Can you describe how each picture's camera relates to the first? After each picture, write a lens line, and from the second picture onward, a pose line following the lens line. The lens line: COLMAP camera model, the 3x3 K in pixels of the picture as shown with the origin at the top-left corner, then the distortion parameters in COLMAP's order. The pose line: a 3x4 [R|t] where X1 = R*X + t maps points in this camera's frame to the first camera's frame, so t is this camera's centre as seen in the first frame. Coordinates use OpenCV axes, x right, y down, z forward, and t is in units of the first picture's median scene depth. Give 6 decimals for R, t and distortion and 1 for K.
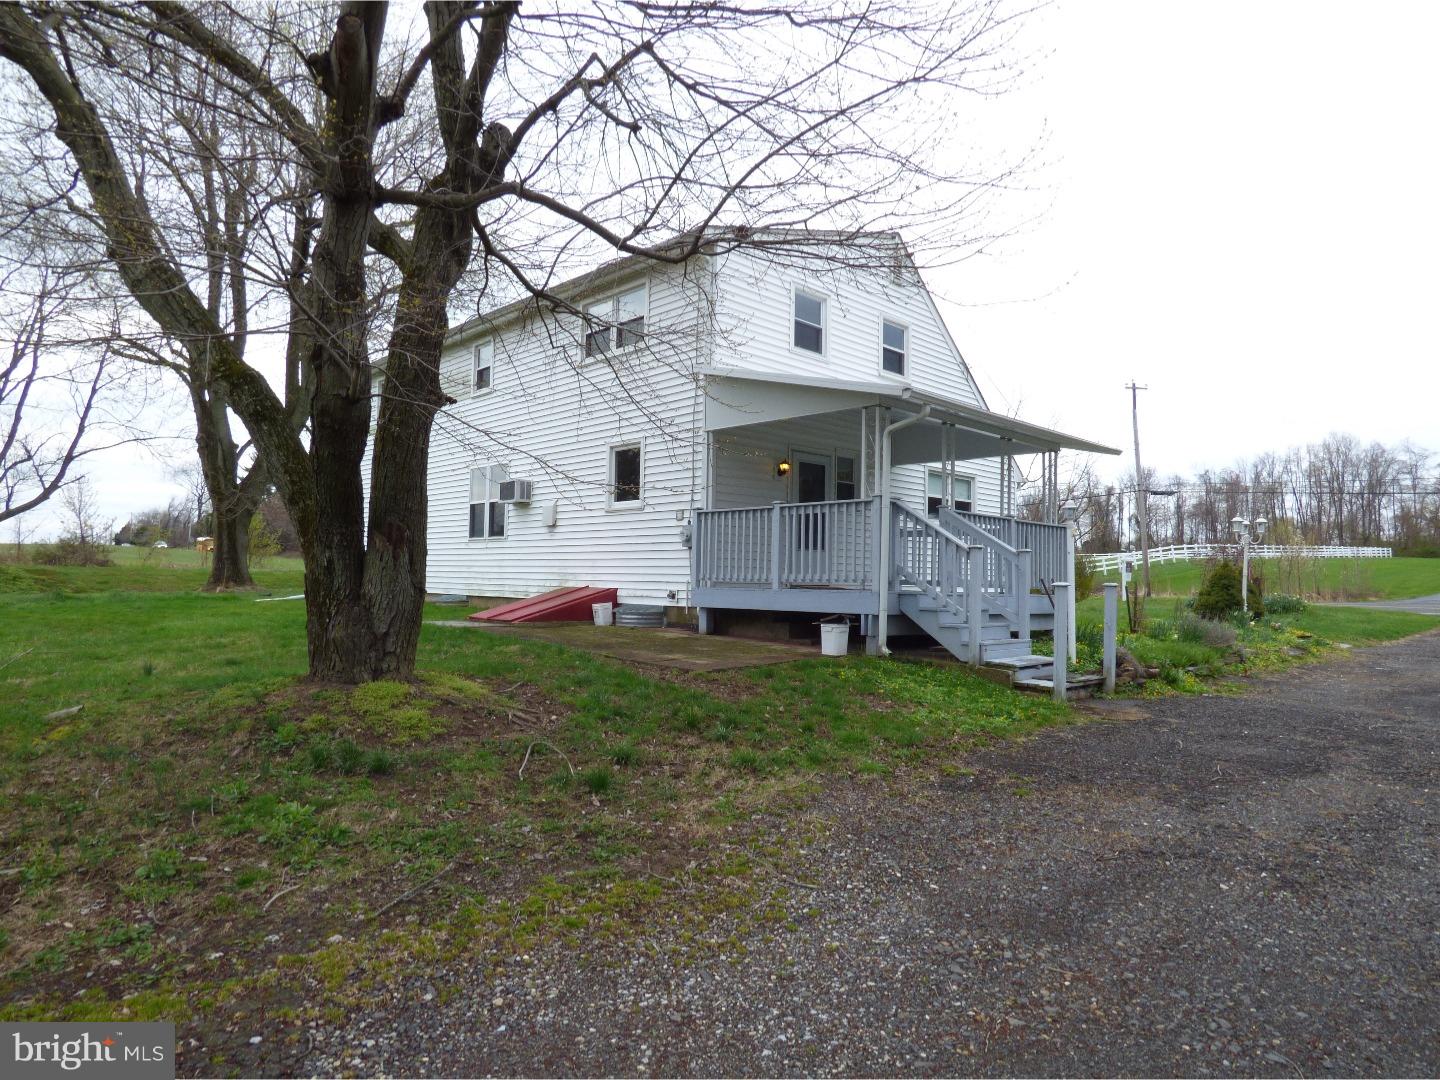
lens RADIAL K [[862.5, 0, 720.1], [0, 862.5, 538.3], [0, 0, 1]] dist [-0.028083, 0.011162]
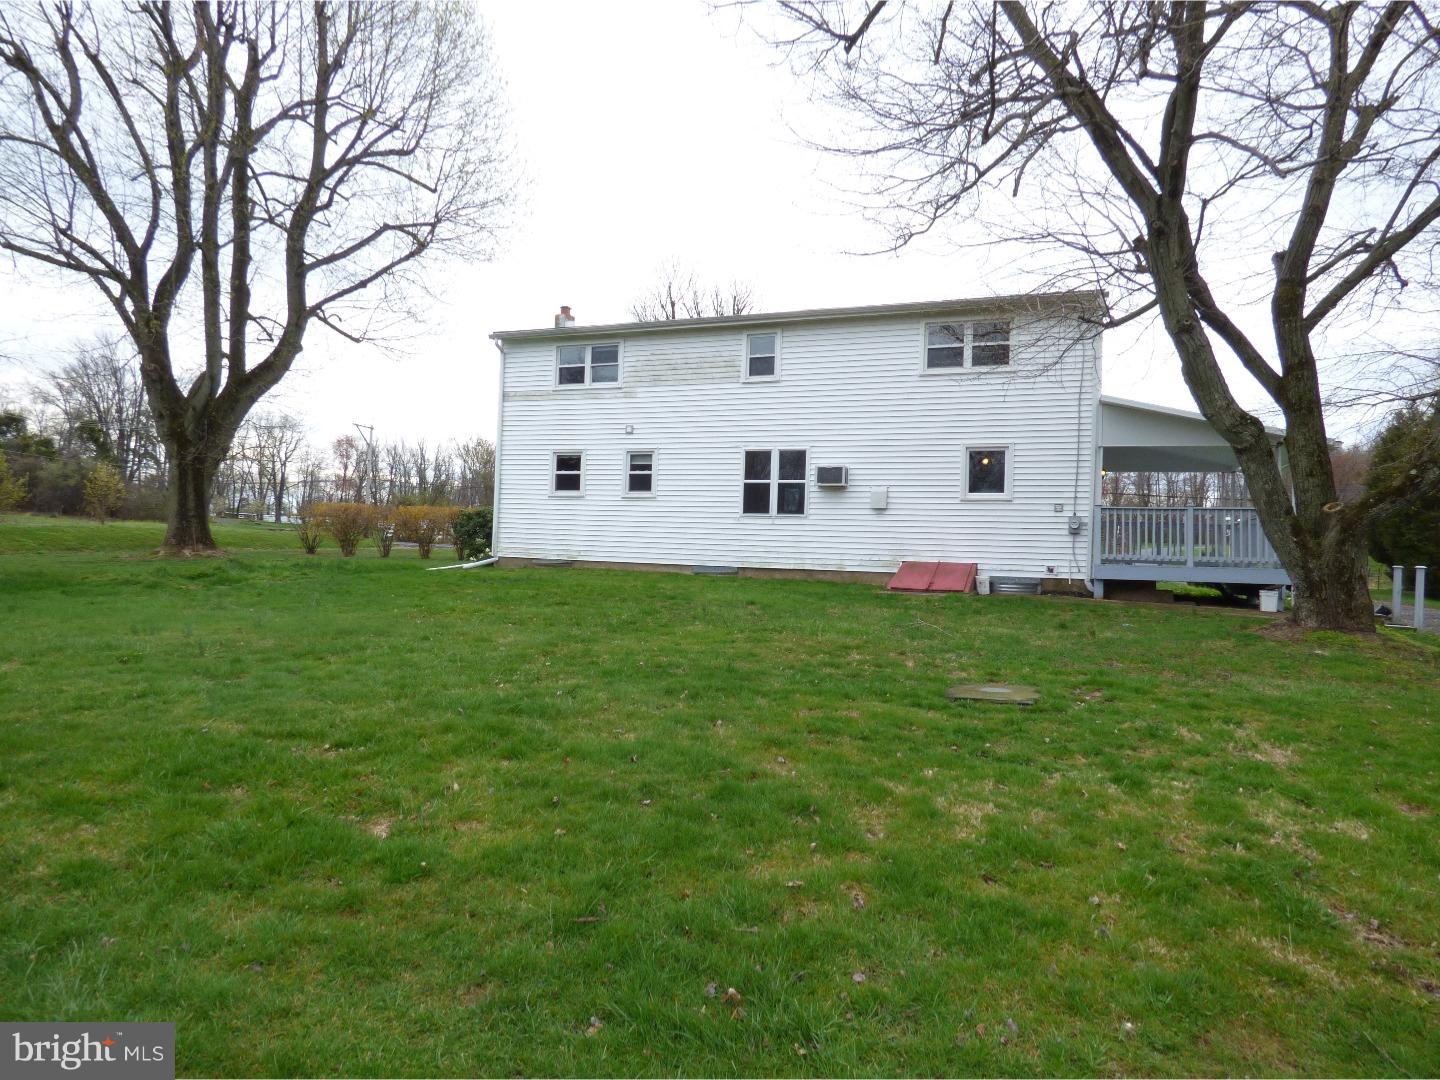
lens RADIAL K [[862.5, 0, 720.1], [0, 862.5, 538.9], [0, 0, 1]] dist [-0.028083, 0.011162]
pose [[0.898017, 0.012056, 0.439796, -0.977790], [-0.033367, 0.998612, 0.040756, -0.015014], [-0.438694, -0.051274, 0.897172, 0.054659]]
